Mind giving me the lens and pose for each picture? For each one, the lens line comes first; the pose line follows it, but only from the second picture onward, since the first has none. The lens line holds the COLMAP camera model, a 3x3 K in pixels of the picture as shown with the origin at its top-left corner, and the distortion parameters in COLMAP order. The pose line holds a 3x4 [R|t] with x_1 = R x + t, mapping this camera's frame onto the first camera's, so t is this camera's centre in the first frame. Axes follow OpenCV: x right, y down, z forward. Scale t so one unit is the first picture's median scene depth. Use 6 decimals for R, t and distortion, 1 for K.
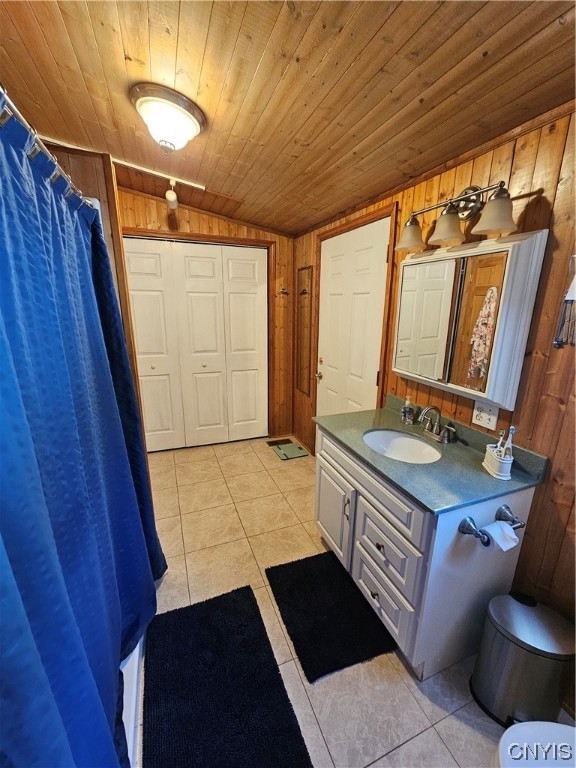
lens RADIAL K [[310.7, 0, 286.7], [0, 310.7, 385.0], [0, 0, 1]] dist [-0.001287, -0.000071]
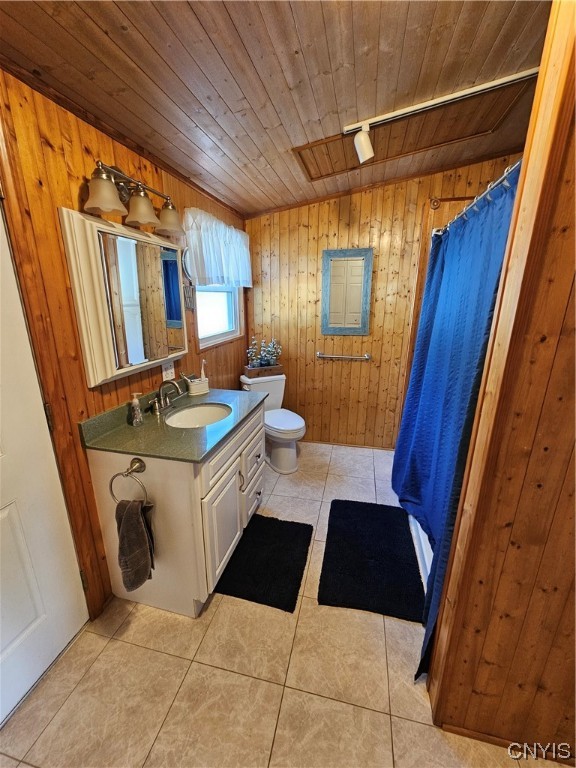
lens RADIAL K [[310.7, 0, 286.9], [0, 310.7, 383.0], [0, 0, 1]] dist [-0.001287, -0.000071]
pose [[-0.814609, -0.170880, 0.554267, -0.448621], [0.133849, 0.874438, 0.466307, -0.355757], [-0.564355, 0.454046, -0.689453, 1.426602]]
